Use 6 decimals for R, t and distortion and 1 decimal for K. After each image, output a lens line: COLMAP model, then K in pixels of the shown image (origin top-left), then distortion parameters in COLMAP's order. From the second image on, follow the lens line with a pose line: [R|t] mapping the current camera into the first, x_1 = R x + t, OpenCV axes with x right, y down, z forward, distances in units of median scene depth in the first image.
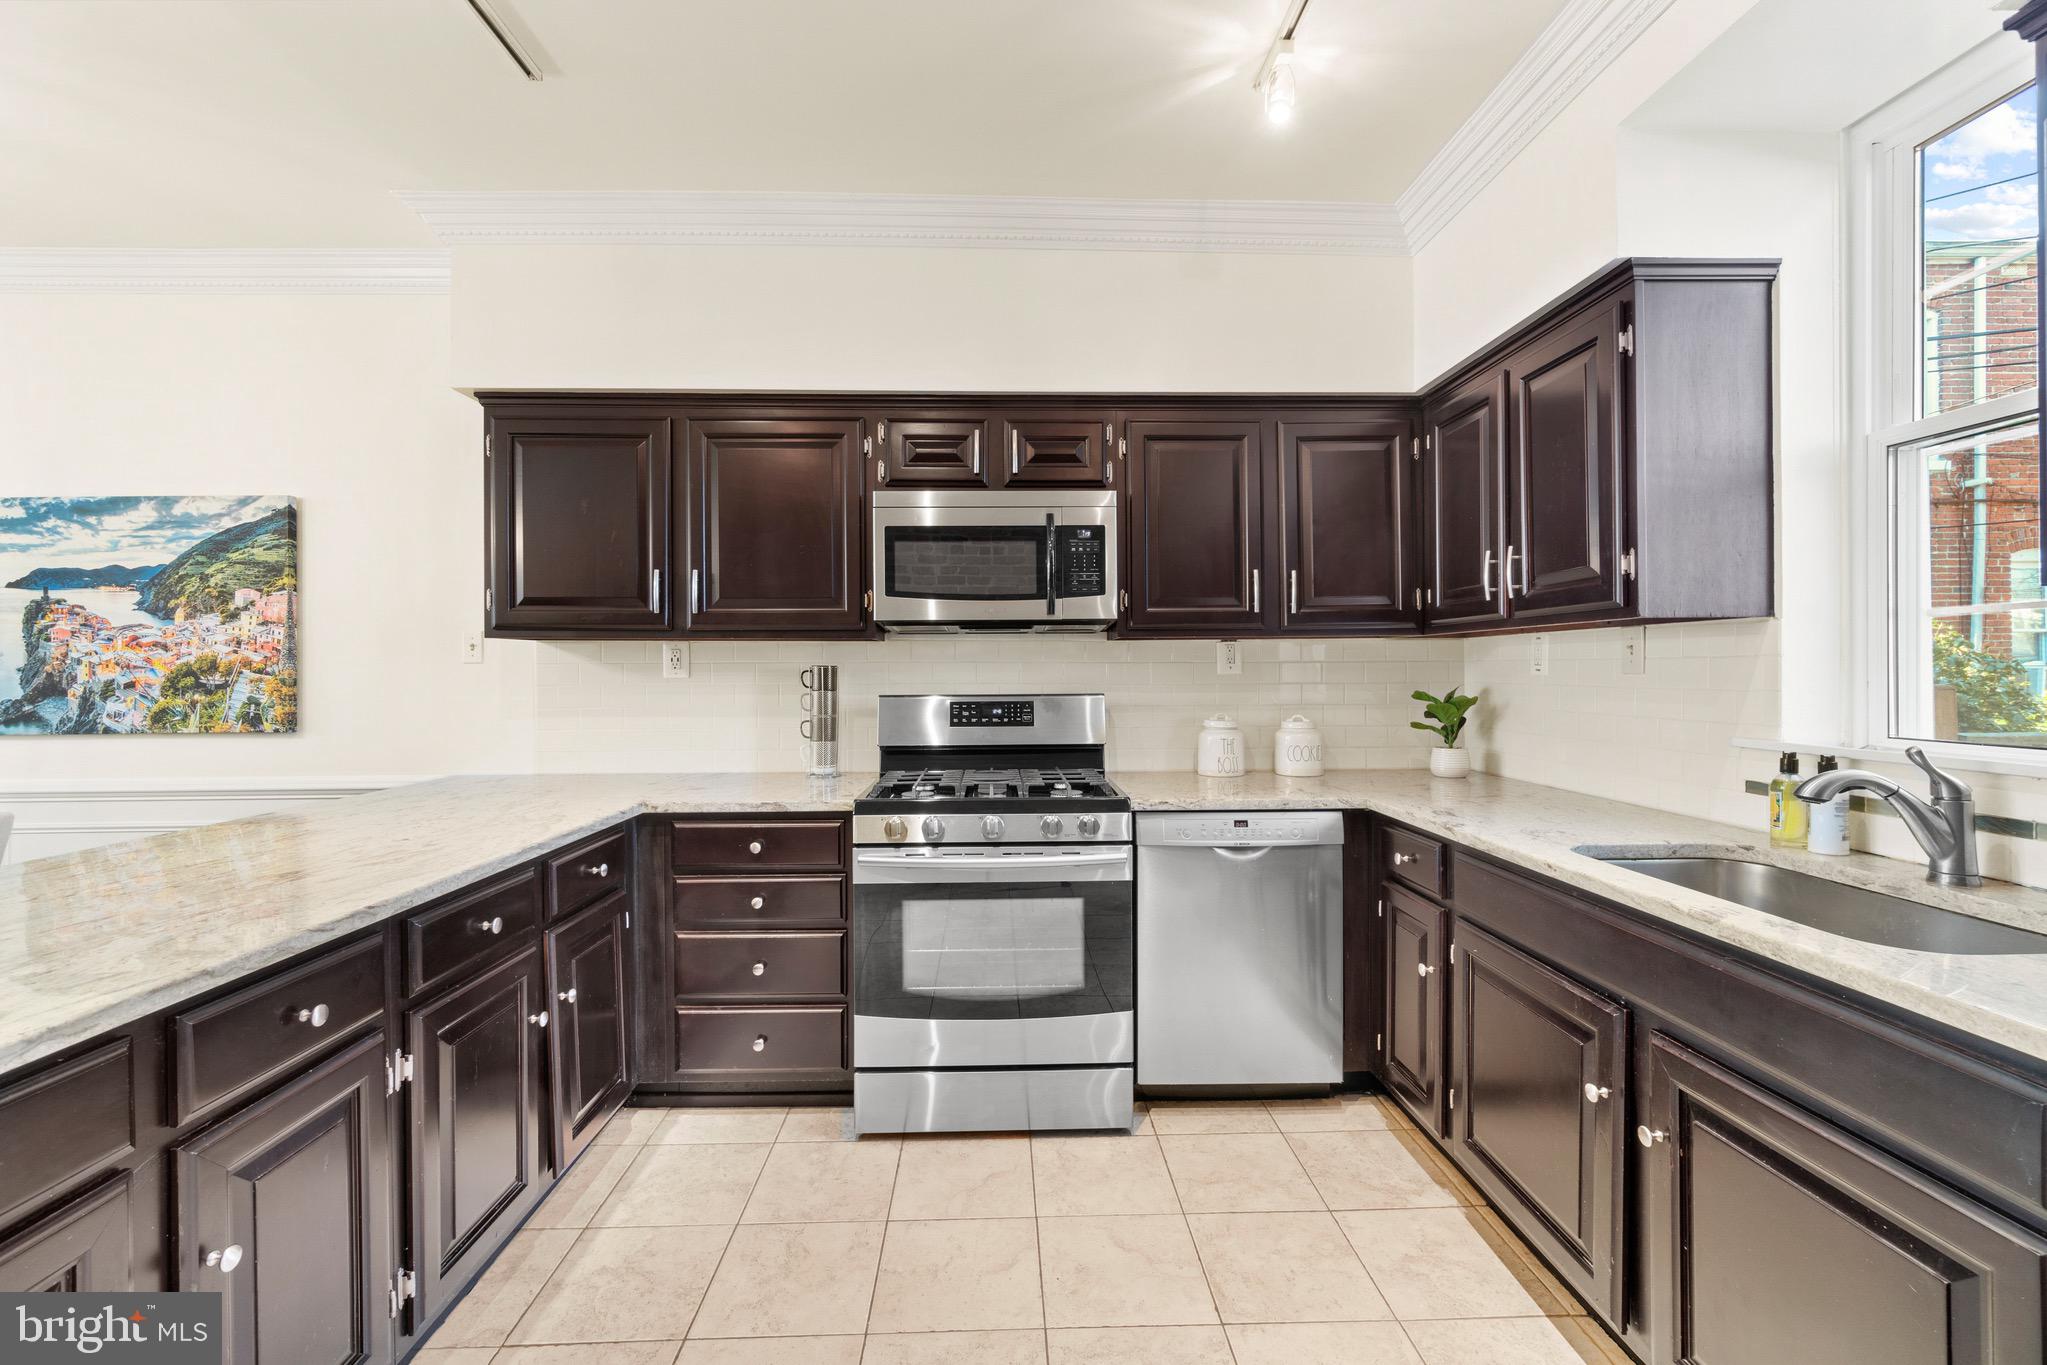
lens RADIAL K [[885.6, 0, 1021.5], [0, 885.6, 671.8], [0, 0, 1]] dist [-0.000854, 0.000191]
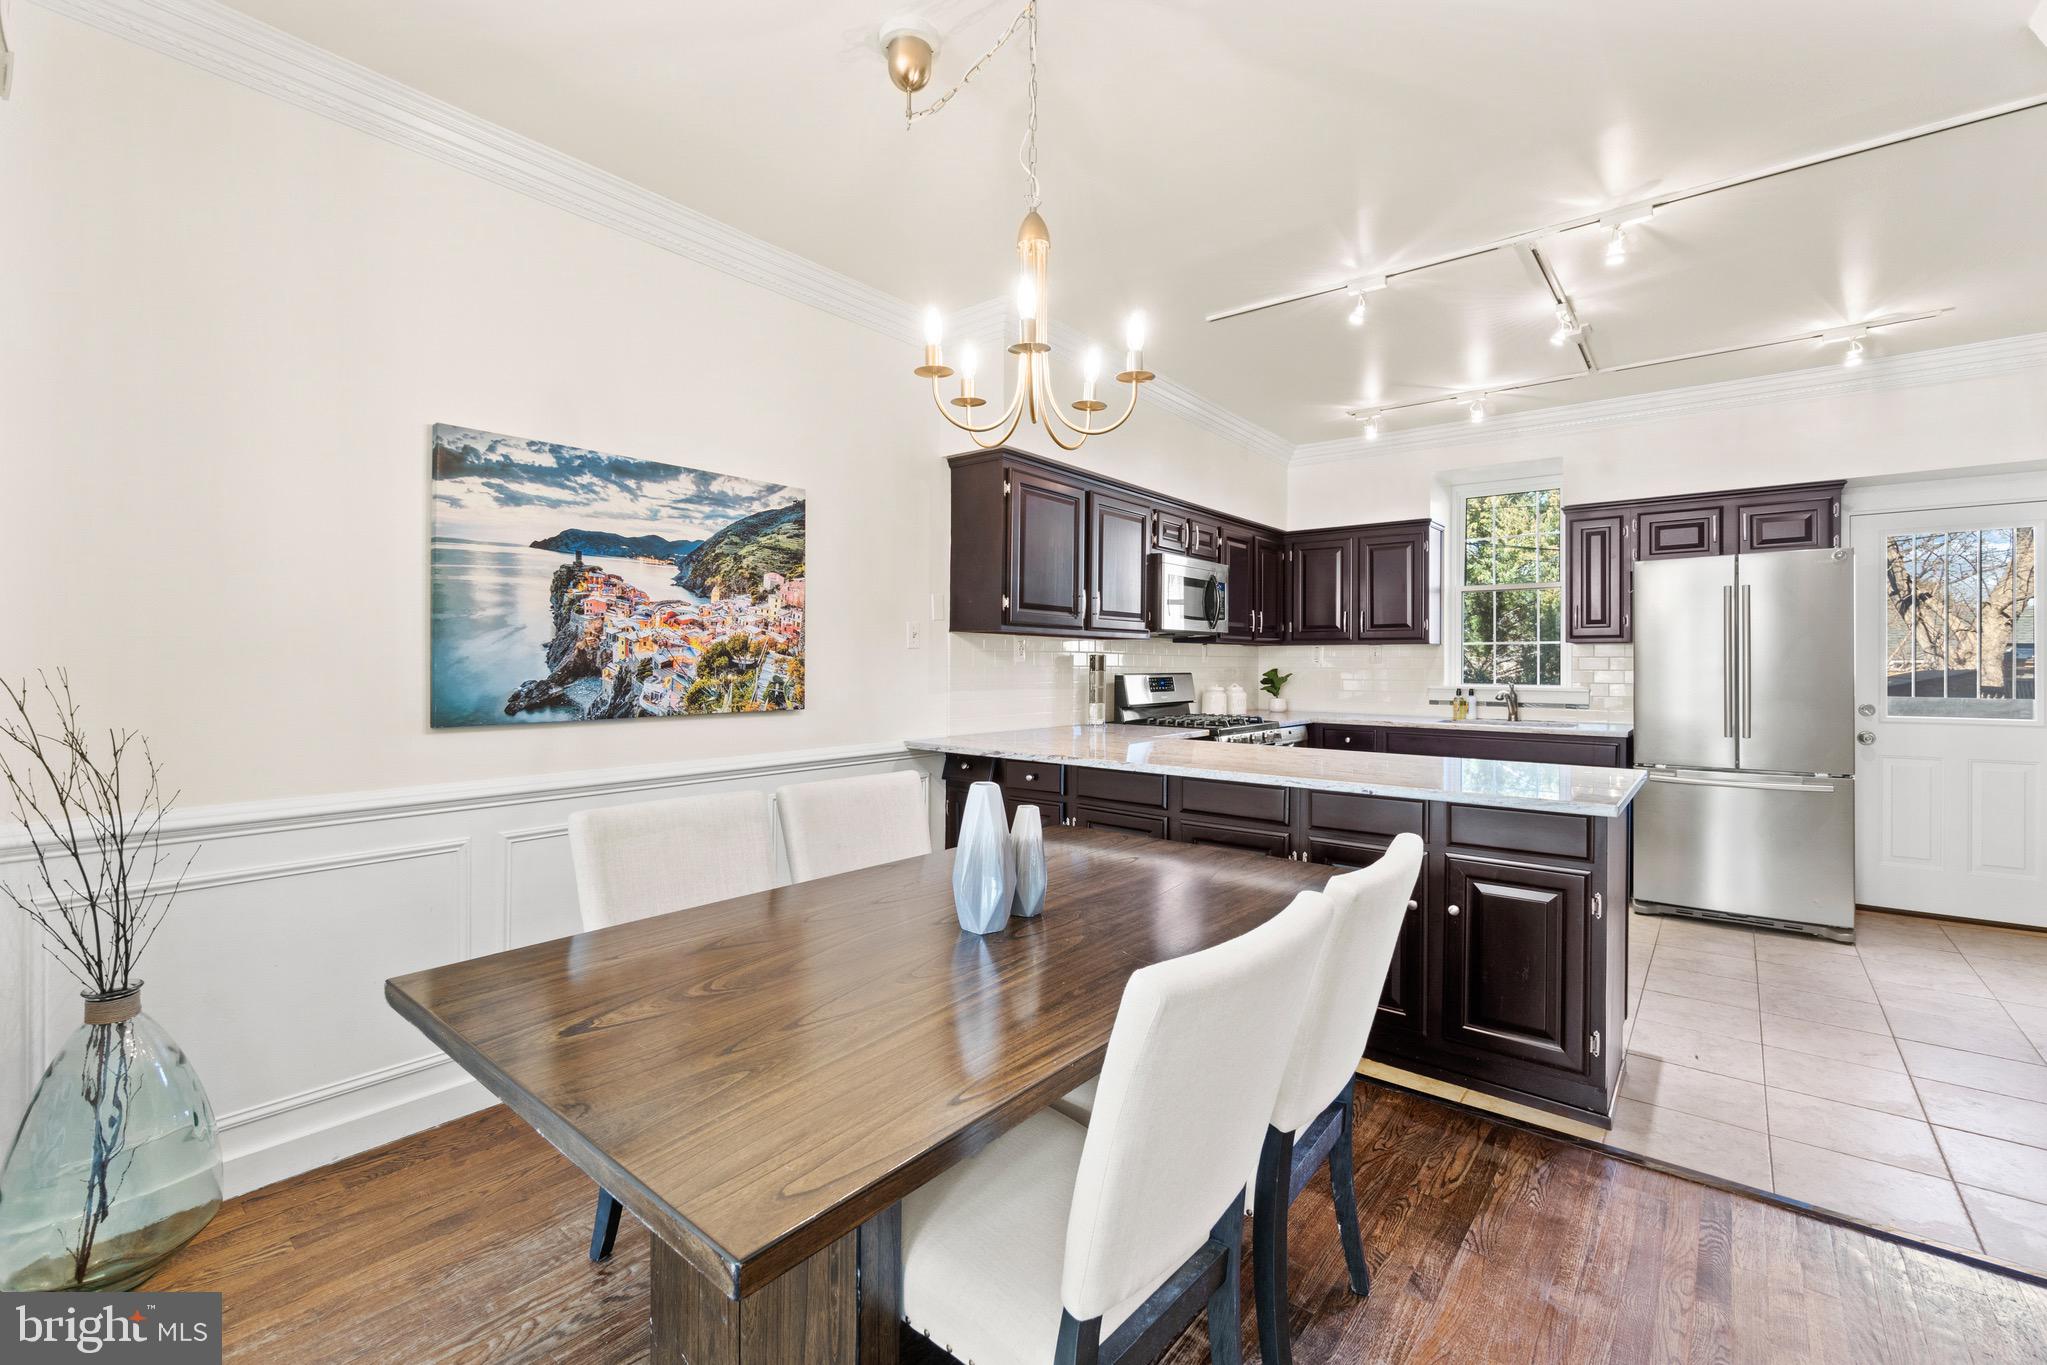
lens RADIAL K [[885.6, 0, 1021.5], [0, 885.6, 671.8], [0, 0, 1]] dist [-0.000854, 0.000191]
pose [[0.645850, 0.000921, 0.763464, -1.486758], [-0.005225, 0.999981, 0.003213, 0.017877], [-0.763447, -0.006064, 0.645842, 0.101966]]
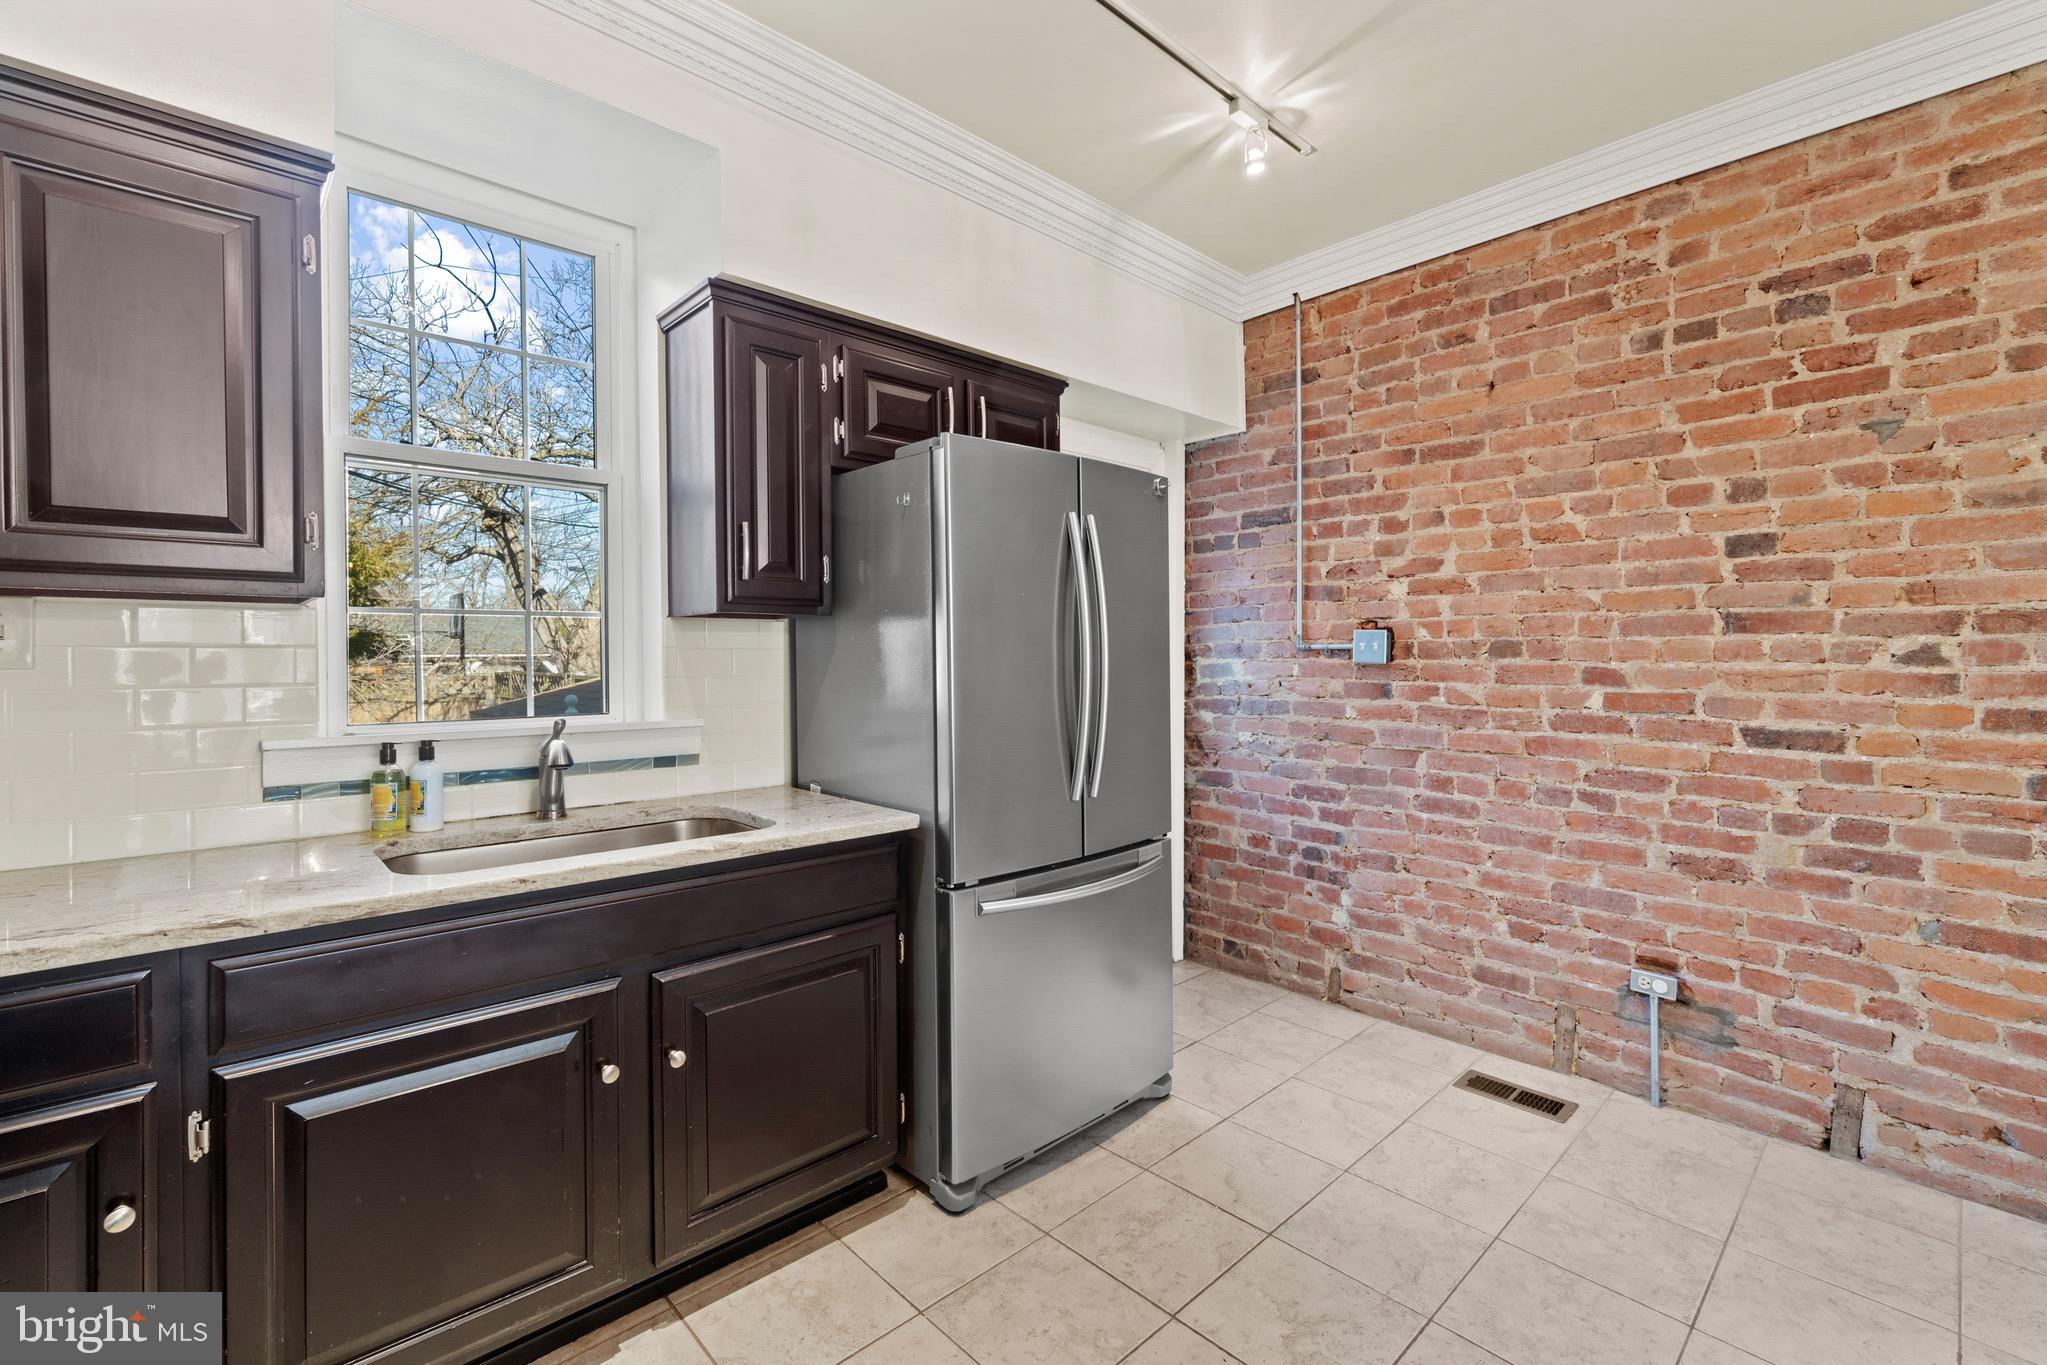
lens RADIAL K [[920.5, 0, 1019.5], [0, 920.5, 651.9], [0, 0, 1]] dist [0.000066, 0.000114]
pose [[-0.652089, 0.015316, 0.757987, -0.238477], [0.013908, 0.999869, -0.008239, 0.003821], [-0.758015, 0.005170, -0.652217, 0.681777]]
